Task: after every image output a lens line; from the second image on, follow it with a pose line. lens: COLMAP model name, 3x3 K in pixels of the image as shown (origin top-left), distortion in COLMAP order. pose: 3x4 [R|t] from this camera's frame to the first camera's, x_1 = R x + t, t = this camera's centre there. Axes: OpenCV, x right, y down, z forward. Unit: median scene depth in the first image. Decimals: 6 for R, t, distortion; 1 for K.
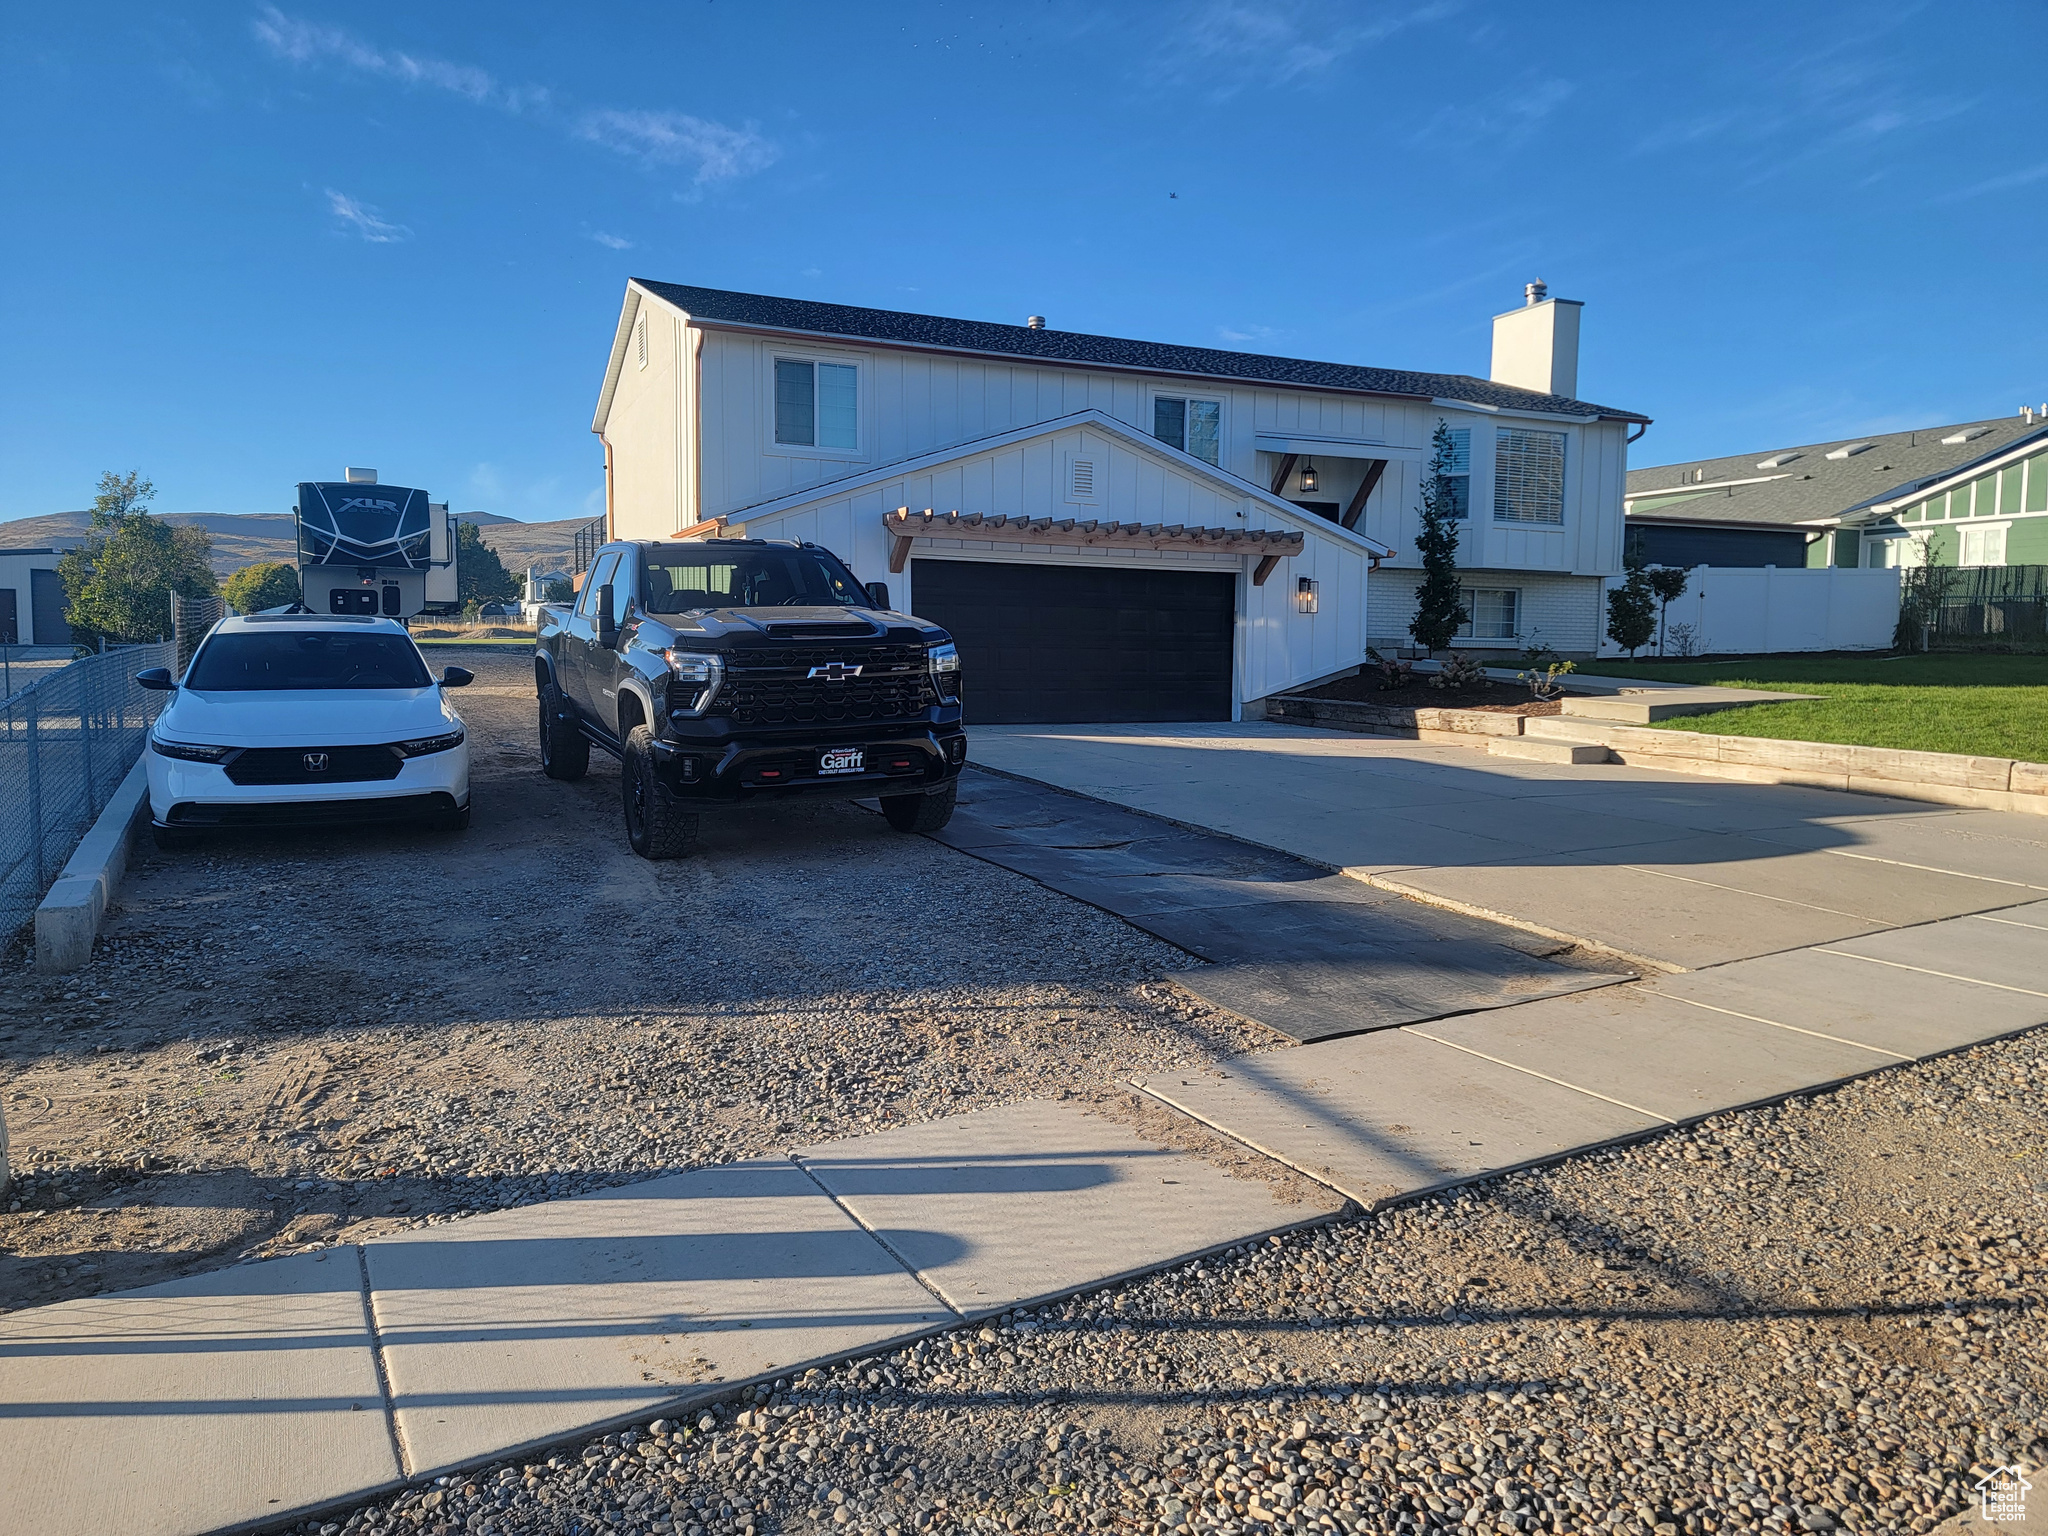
lens RADIAL K [[1430.9, 0, 1029.7], [0, 1430.9, 776.6], [0, 0, 1]] dist [0.089759, -0.076841]
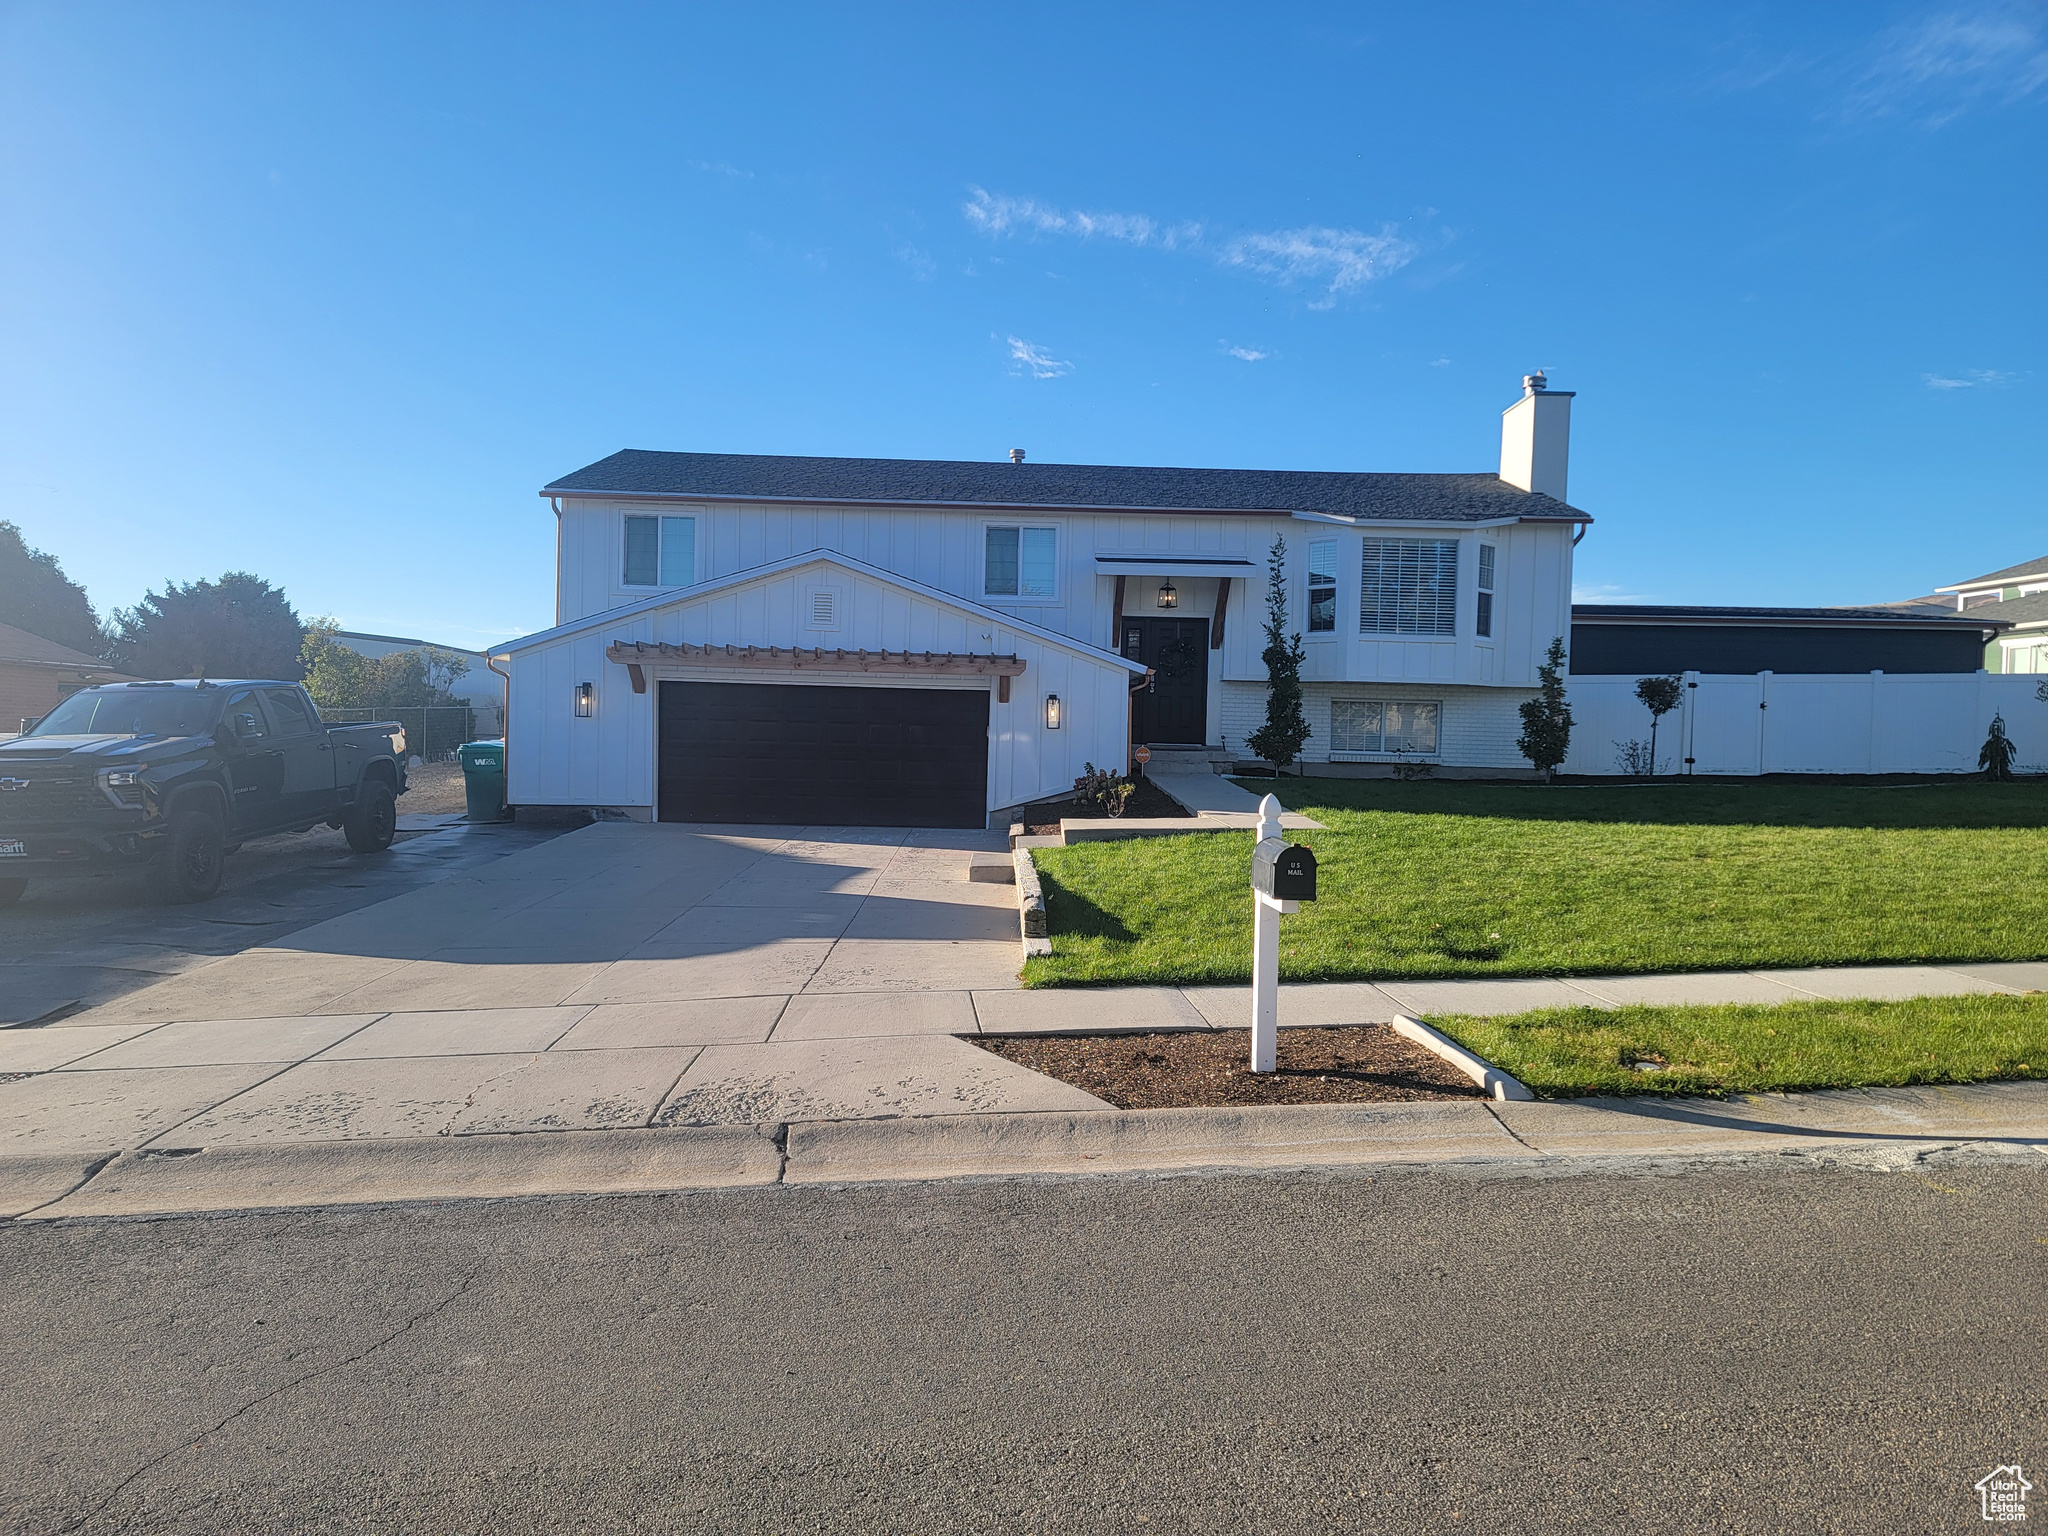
lens RADIAL K [[1430.9, 0, 1029.7], [0, 1430.9, 776.6], [0, 0, 1]] dist [0.089759, -0.076841]
pose [[0.912409, 0.026529, -0.408419, 0.476887], [-0.049283, 0.997758, -0.045287, -0.024125], [0.406302, 0.061448, 0.911670, 0.033218]]
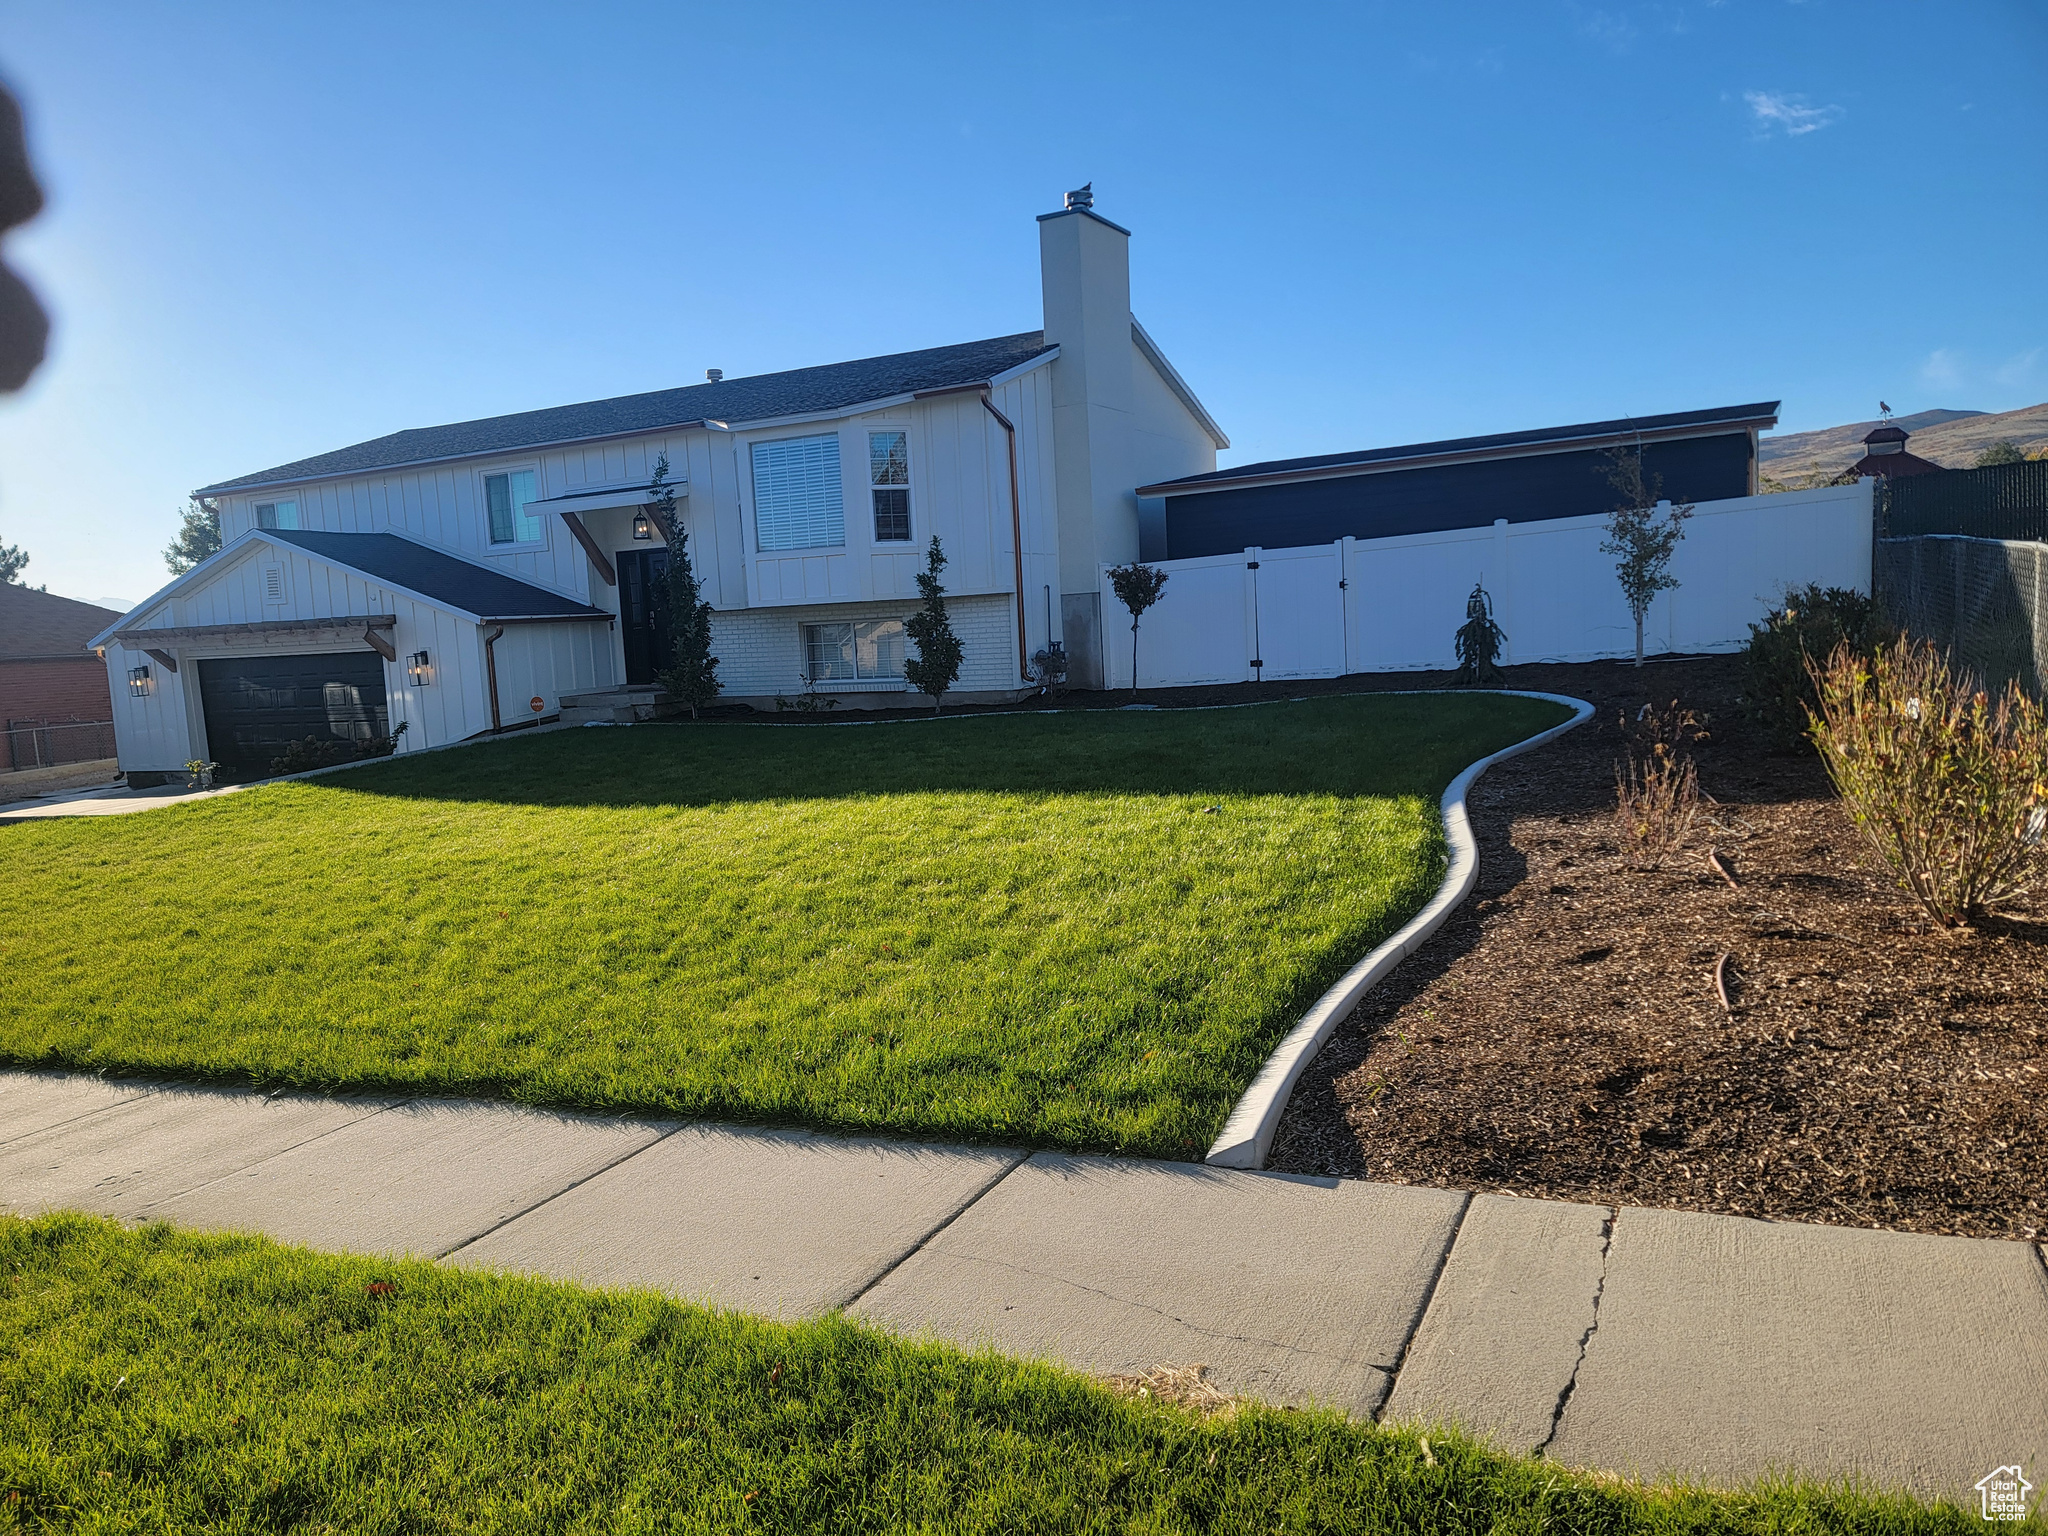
lens RADIAL K [[1520.2, 0, 1024.0], [0, 1520.2, 768.0], [0, 0, 1]] dist [0.051288, -0.000711]
pose [[0.586696, 0.034872, -0.809056, 1.070698], [-0.004084, 0.999187, 0.040105, -0.079057], [0.809797, -0.020225, 0.586361, 0.550334]]
